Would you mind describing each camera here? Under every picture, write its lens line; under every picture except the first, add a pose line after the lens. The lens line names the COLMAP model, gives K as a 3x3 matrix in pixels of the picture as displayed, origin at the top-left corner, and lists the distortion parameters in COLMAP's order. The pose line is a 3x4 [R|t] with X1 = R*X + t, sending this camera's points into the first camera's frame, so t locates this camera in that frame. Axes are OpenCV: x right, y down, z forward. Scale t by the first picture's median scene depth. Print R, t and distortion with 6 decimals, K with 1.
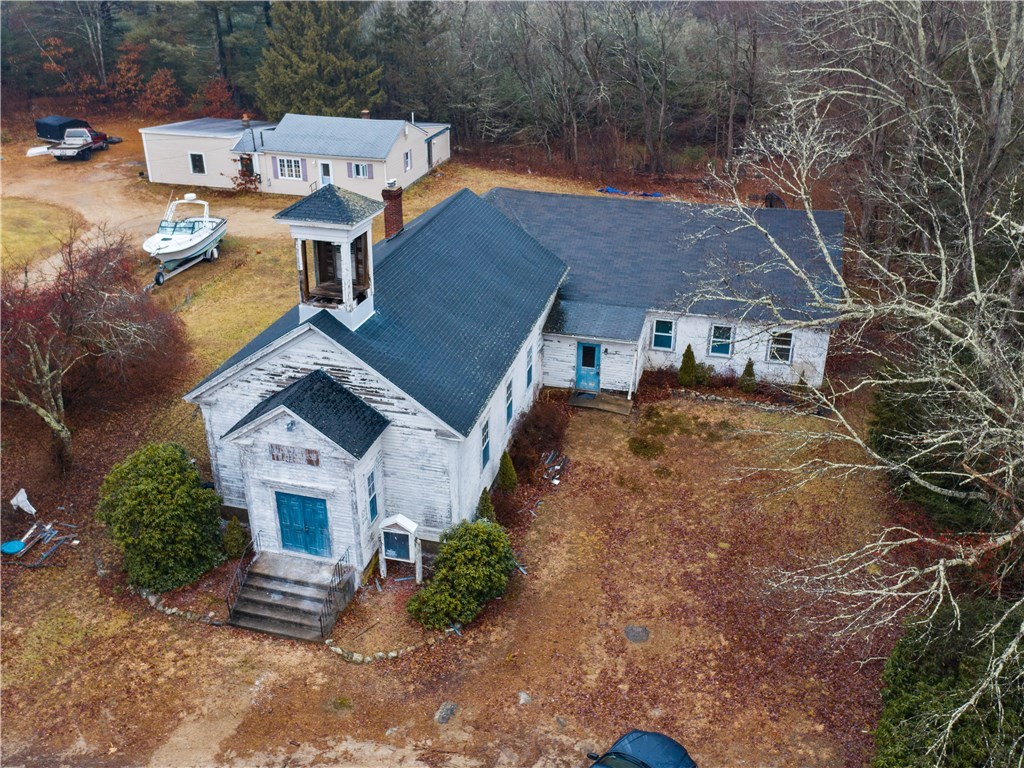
lens RADIAL K [[924.9, 0, 512.0], [0, 924.9, 384.0], [0, 0, 1]] dist [-0.007522, -0.002841]
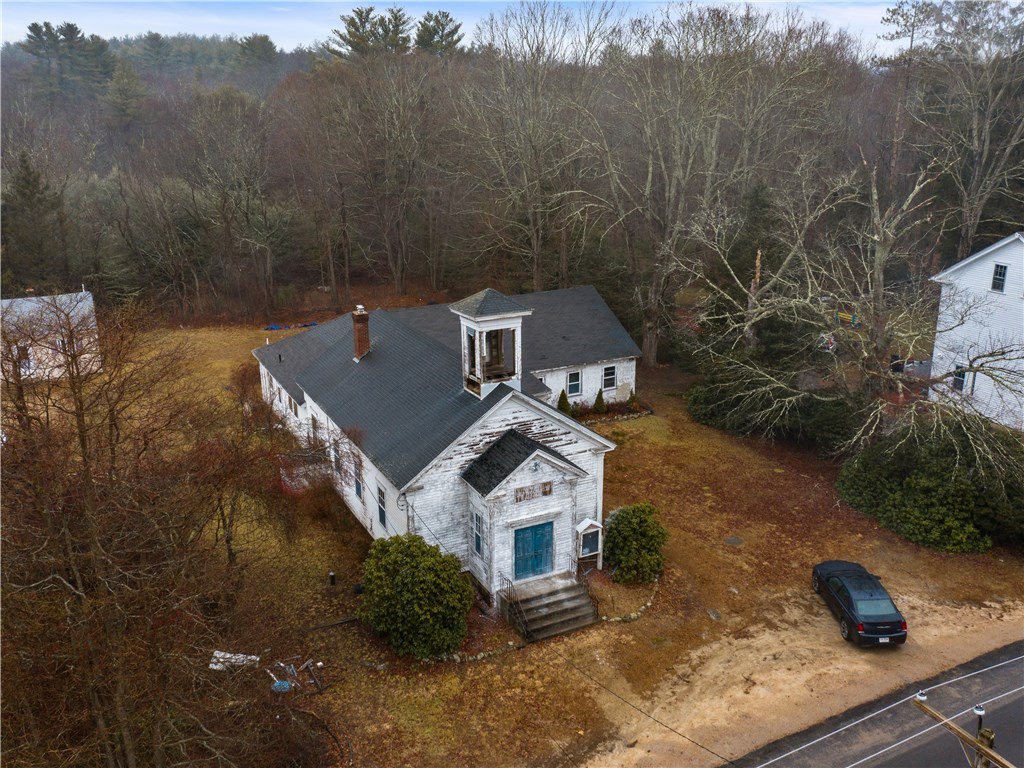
lens RADIAL K [[909.1, 0, 512.0], [0, 909.1, 384.0], [0, 0, 1]] dist [-0.010724, -0.003817]
pose [[0.744894, -0.210241, 0.633192, -0.934380], [0.308969, 0.949855, -0.048091, -0.012553], [-0.591330, 0.231460, 0.772499, 0.008309]]
